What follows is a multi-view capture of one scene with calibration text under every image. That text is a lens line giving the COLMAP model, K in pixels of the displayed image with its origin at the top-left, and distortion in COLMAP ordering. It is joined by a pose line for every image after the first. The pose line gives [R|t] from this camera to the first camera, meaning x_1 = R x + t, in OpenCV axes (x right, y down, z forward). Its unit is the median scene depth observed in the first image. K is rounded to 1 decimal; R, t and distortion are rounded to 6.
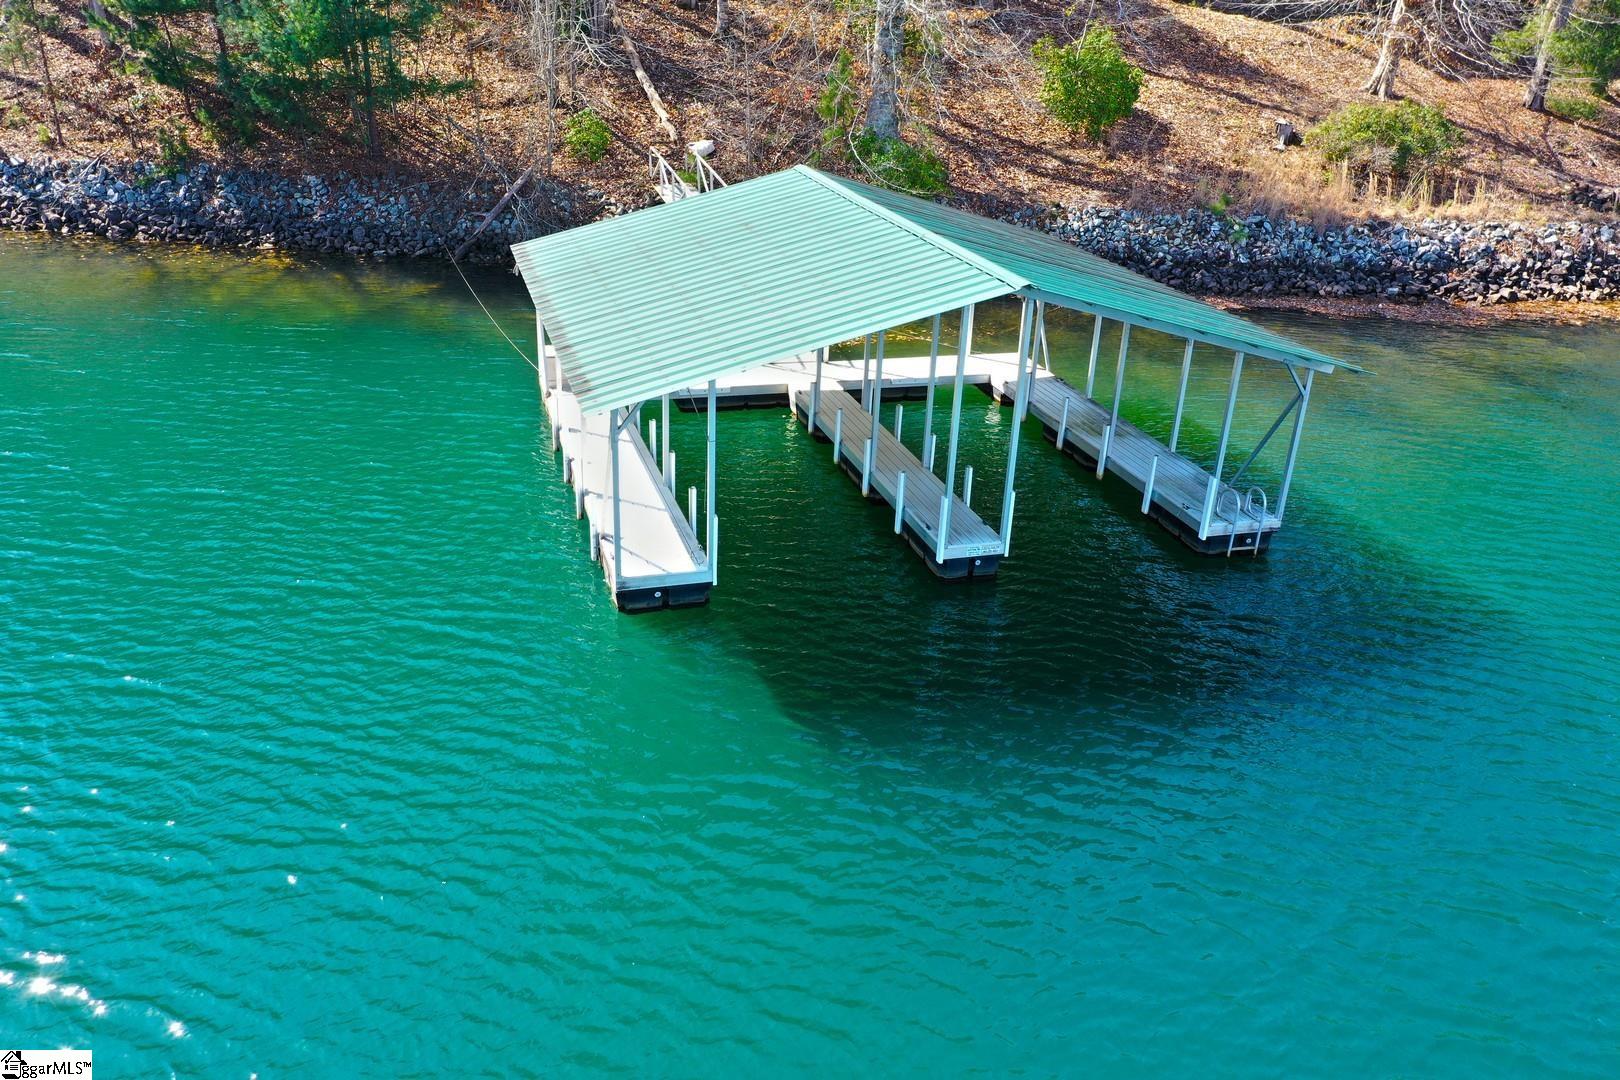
lens RADIAL K [[1297.3, 0, 810.0], [0, 1297.3, 540.0], [0, 0, 1]] dist [0.005229, 0.008261]
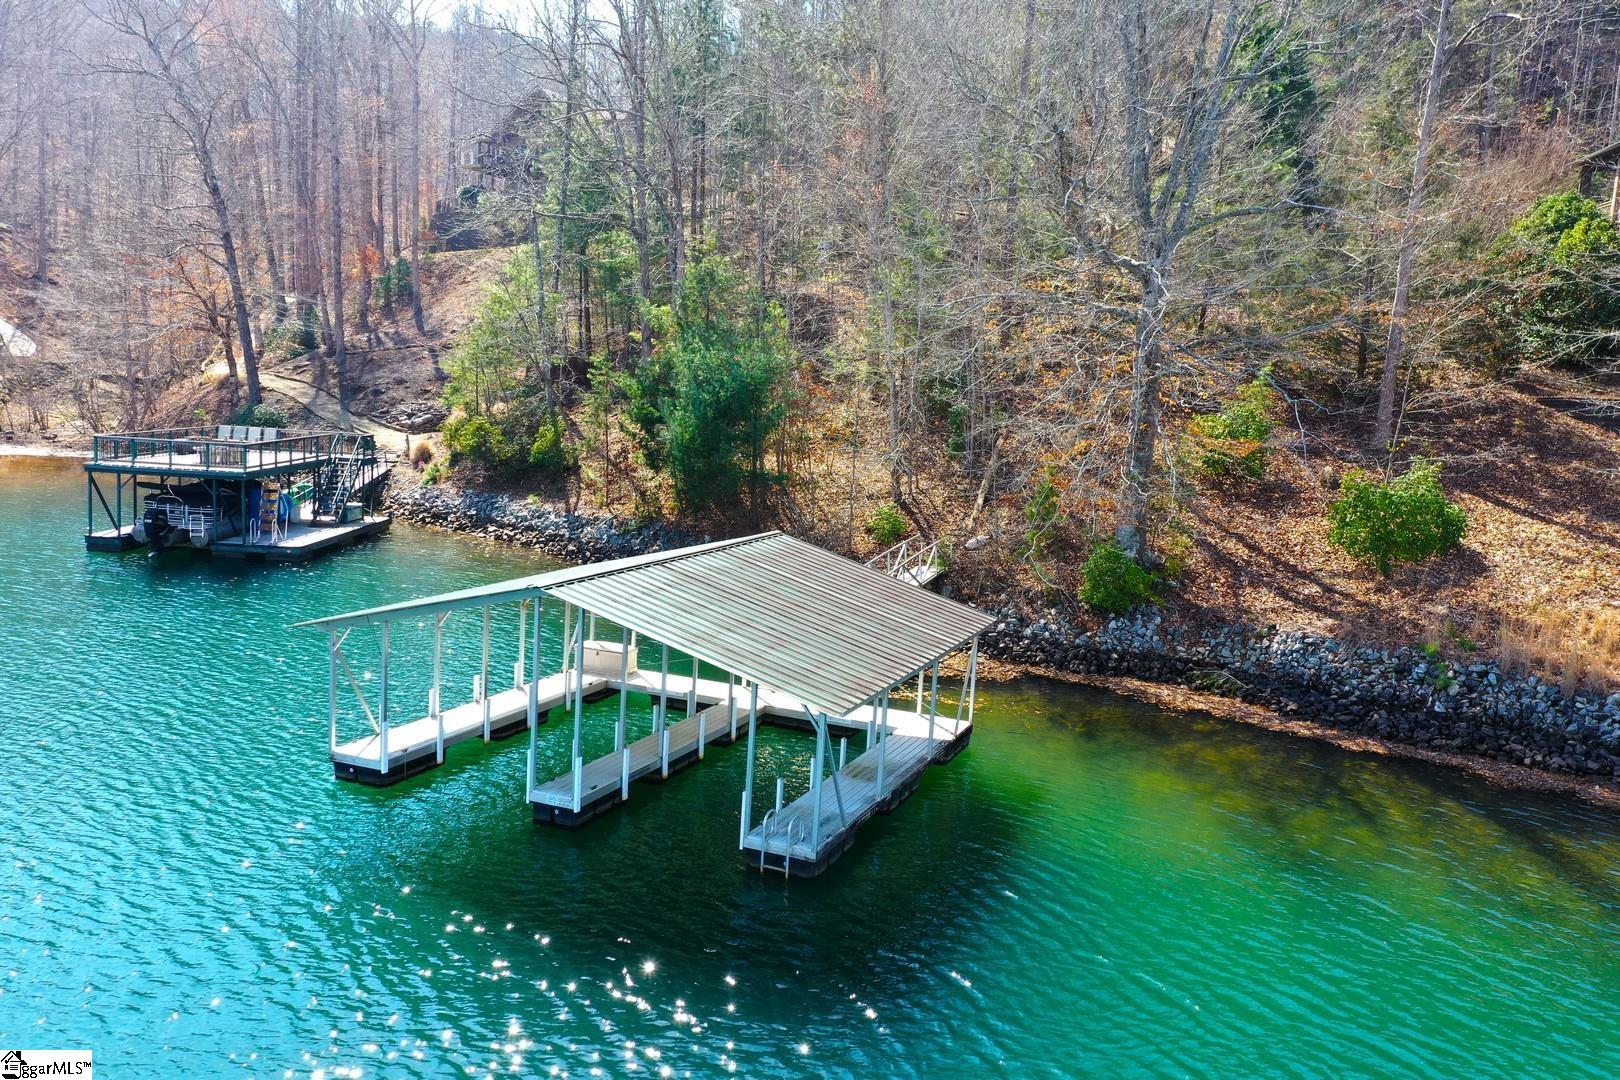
lens RADIAL K [[1280.8, 0, 810.0], [0, 1280.8, 540.0], [0, 0, 1]] dist [0.022257, 0.004844]
pose [[0.768246, 0.081656, -0.634925, 0.544791], [-0.280108, 0.934722, -0.218712, -0.012669], [0.575619, 0.345873, 0.740969, 0.071512]]
